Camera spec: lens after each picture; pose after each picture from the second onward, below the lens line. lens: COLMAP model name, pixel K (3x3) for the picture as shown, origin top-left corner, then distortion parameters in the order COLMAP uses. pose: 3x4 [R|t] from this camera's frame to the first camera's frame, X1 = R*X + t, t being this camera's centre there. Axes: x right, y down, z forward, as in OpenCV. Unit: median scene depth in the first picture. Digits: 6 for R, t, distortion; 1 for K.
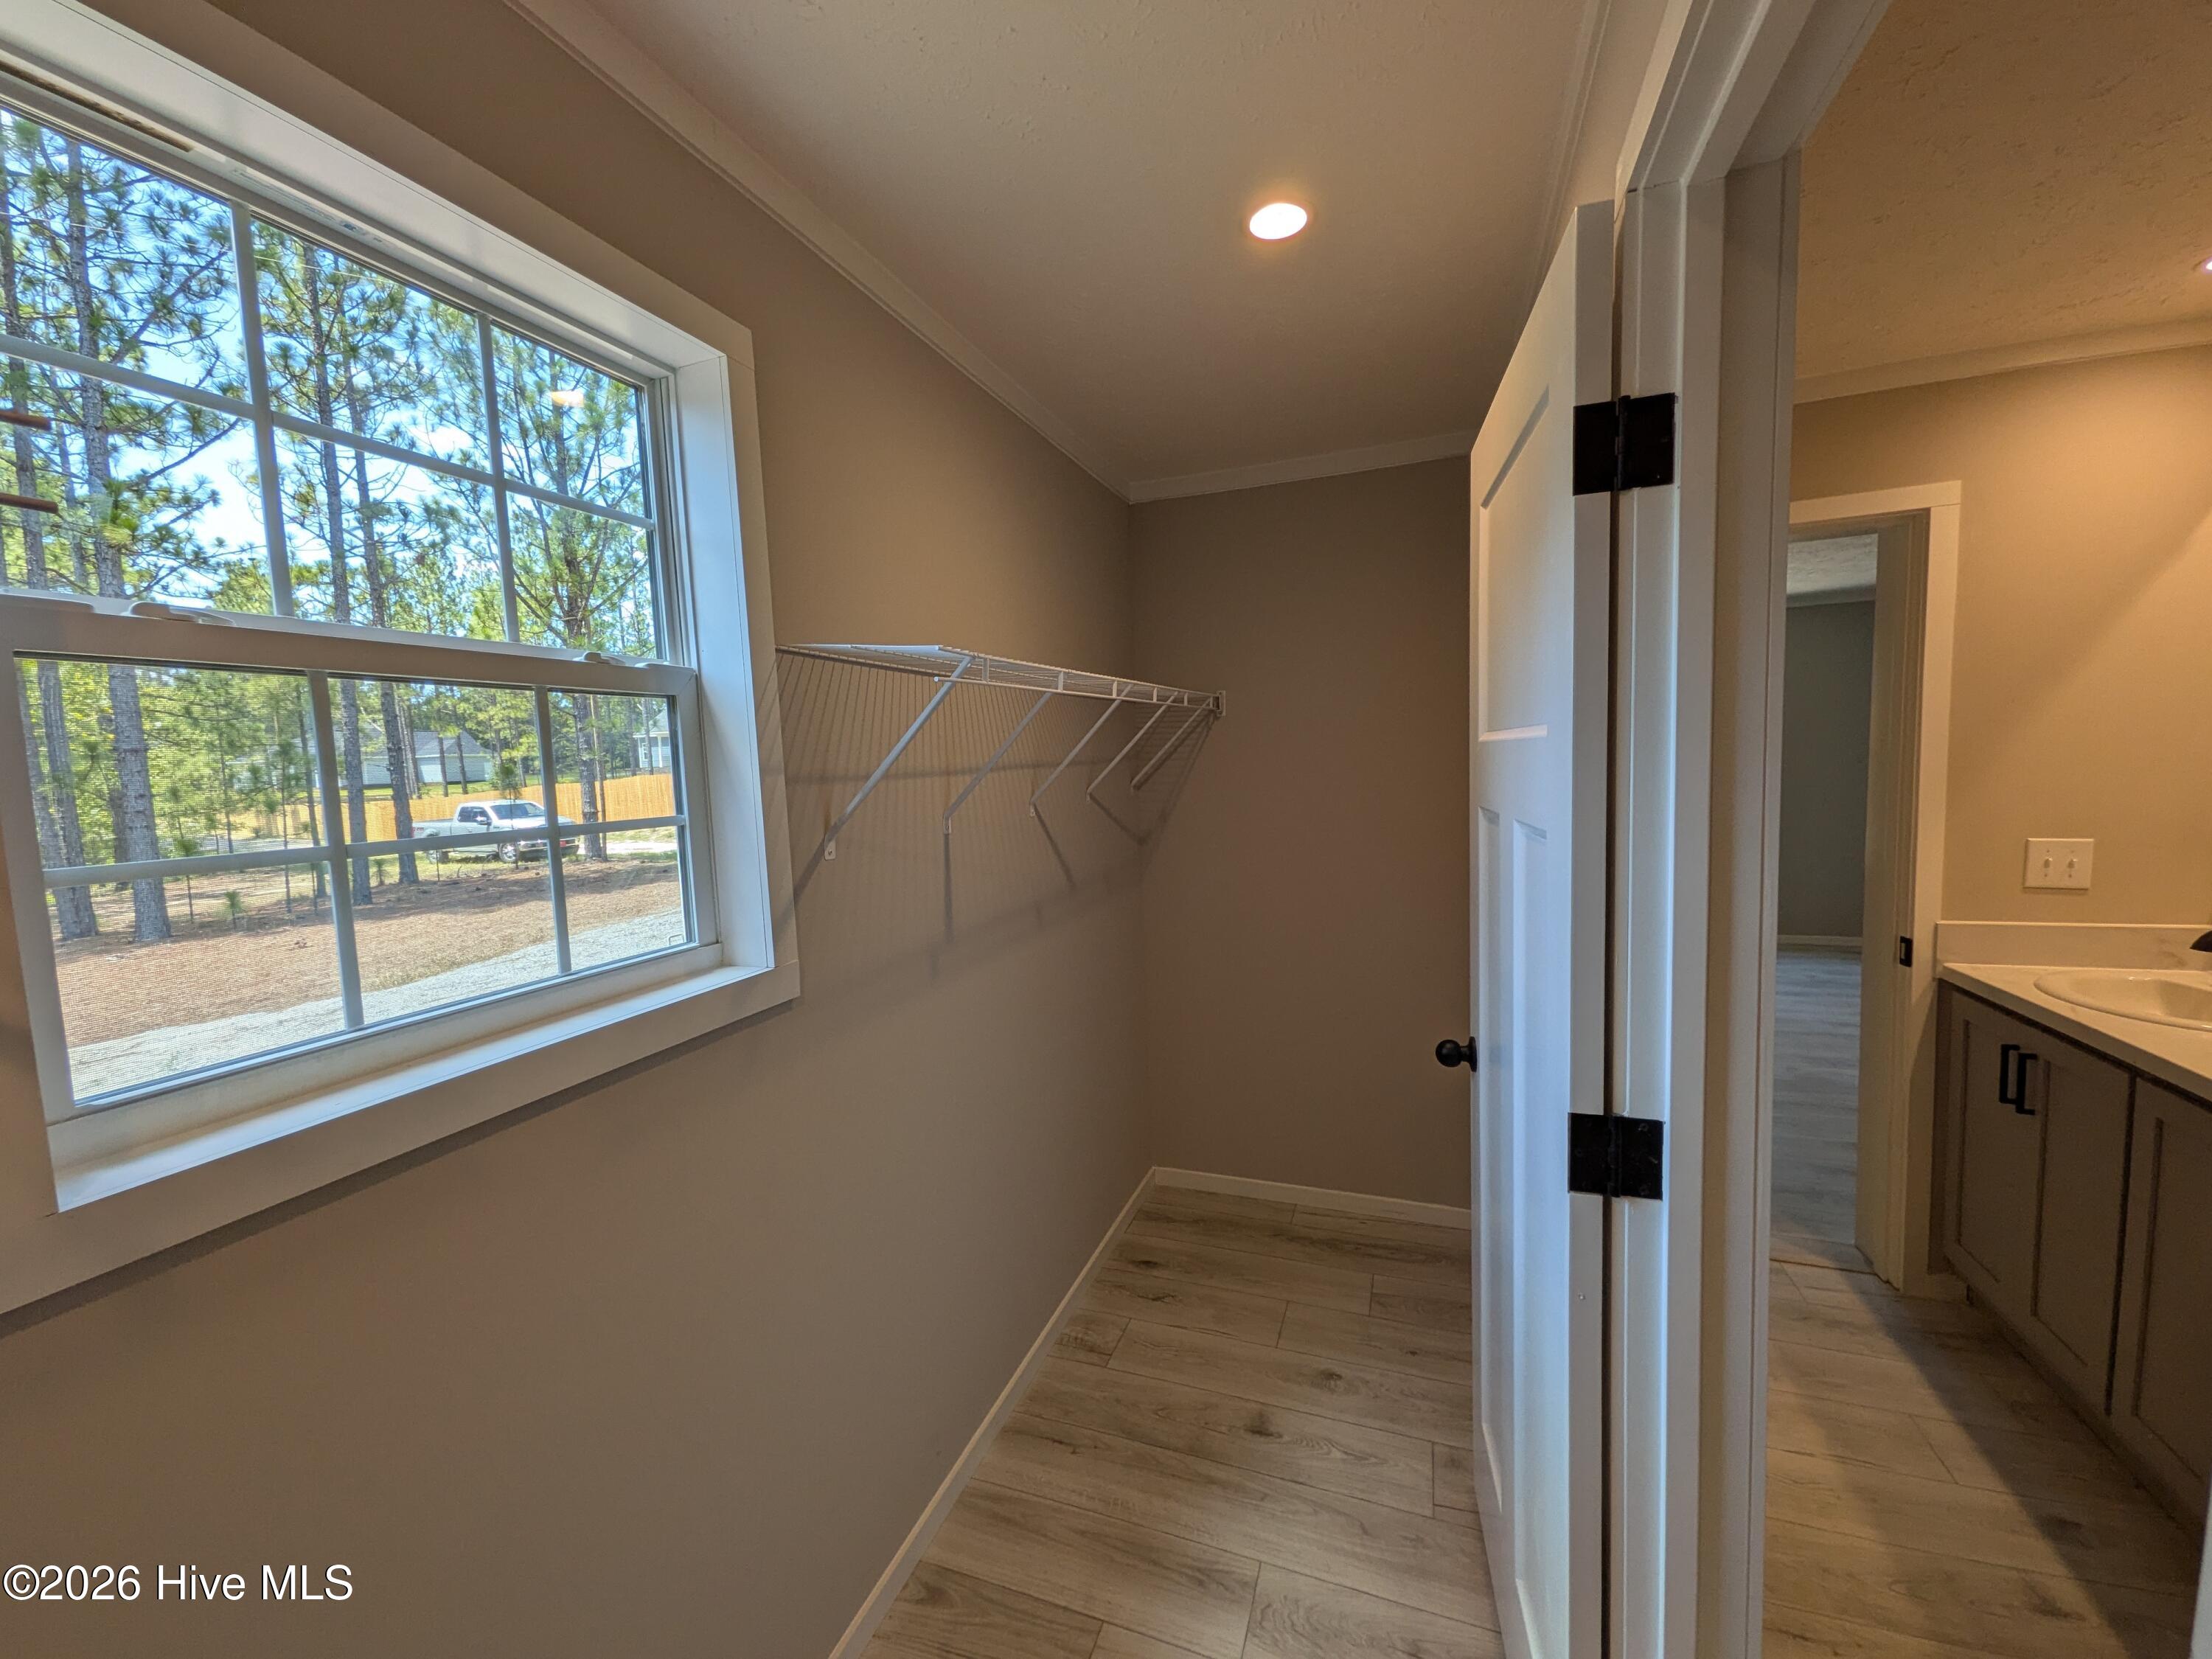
lens RADIAL K [[871.6, 0, 1103.5], [0, 871.6, 831.7], [0, 0, 1]] dist [0.002381, 0.000243]
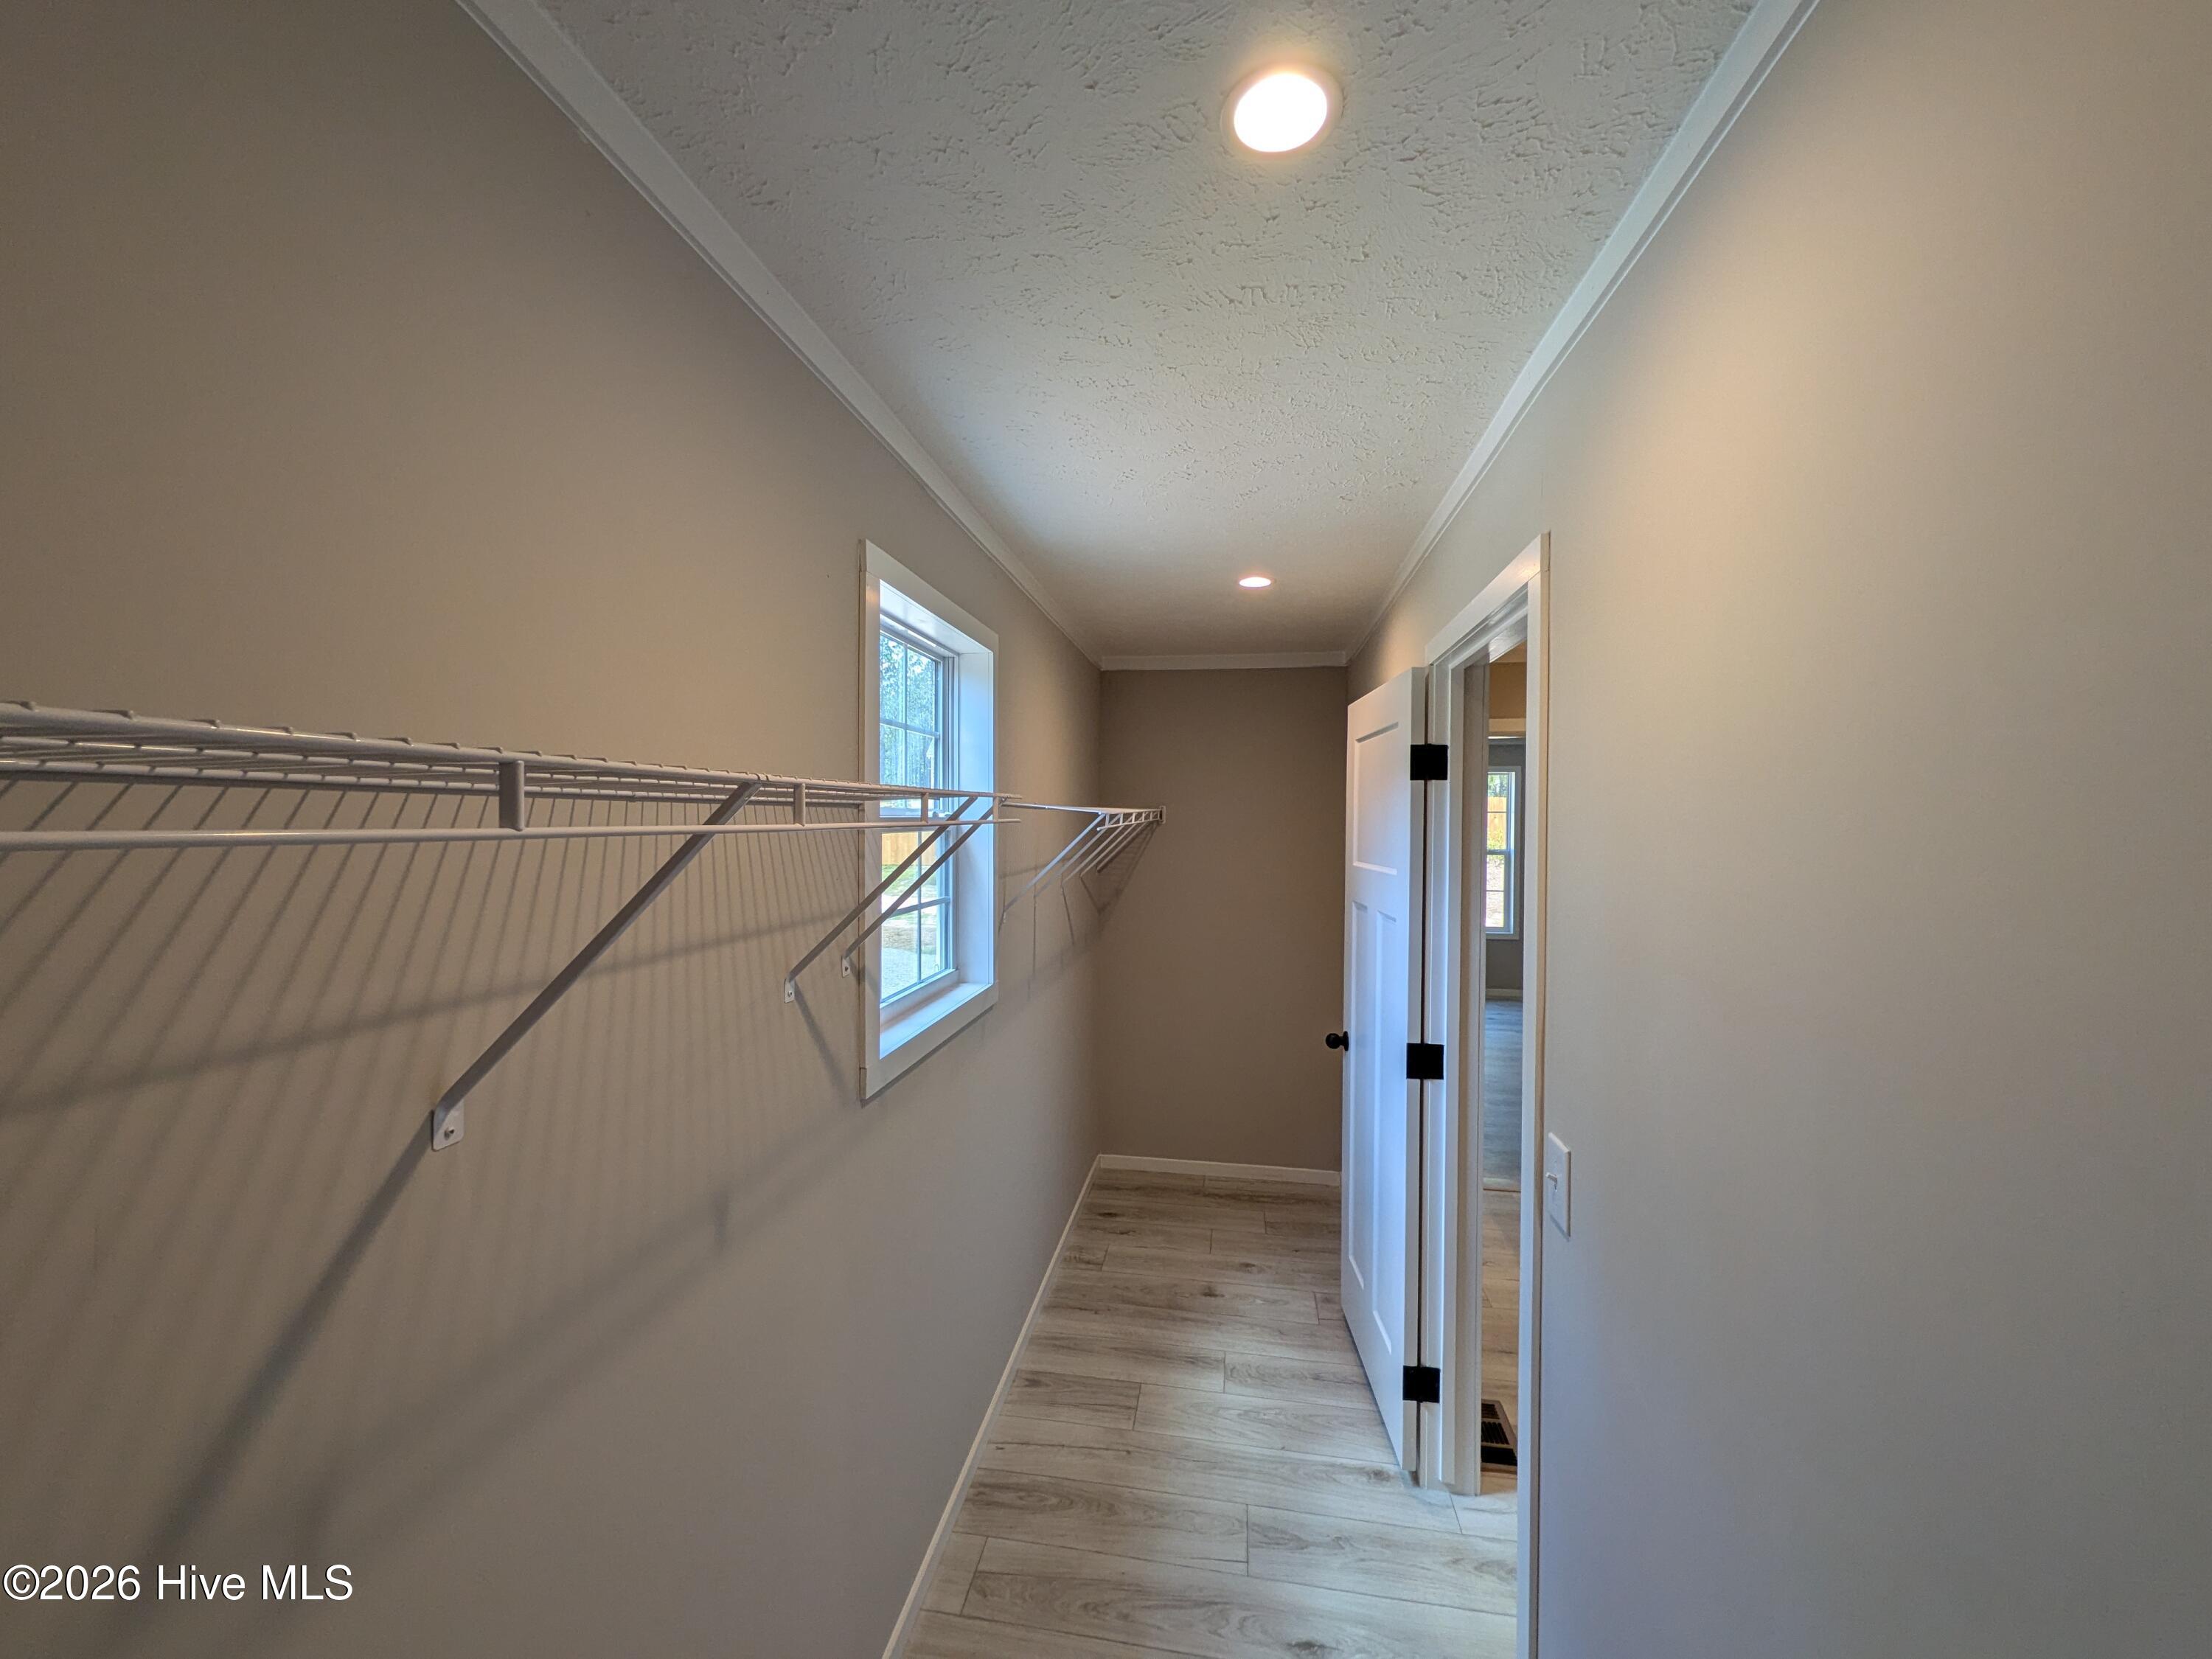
lens RADIAL K [[871.6, 0, 1103.5], [0, 871.6, 831.7], [0, 0, 1]] dist [0.002381, 0.000243]
pose [[0.979059, 0.041836, 0.199233, -0.367840], [-0.027699, 0.996931, -0.073224, -0.020340], [-0.201685, 0.066172, 0.977212, -0.564730]]
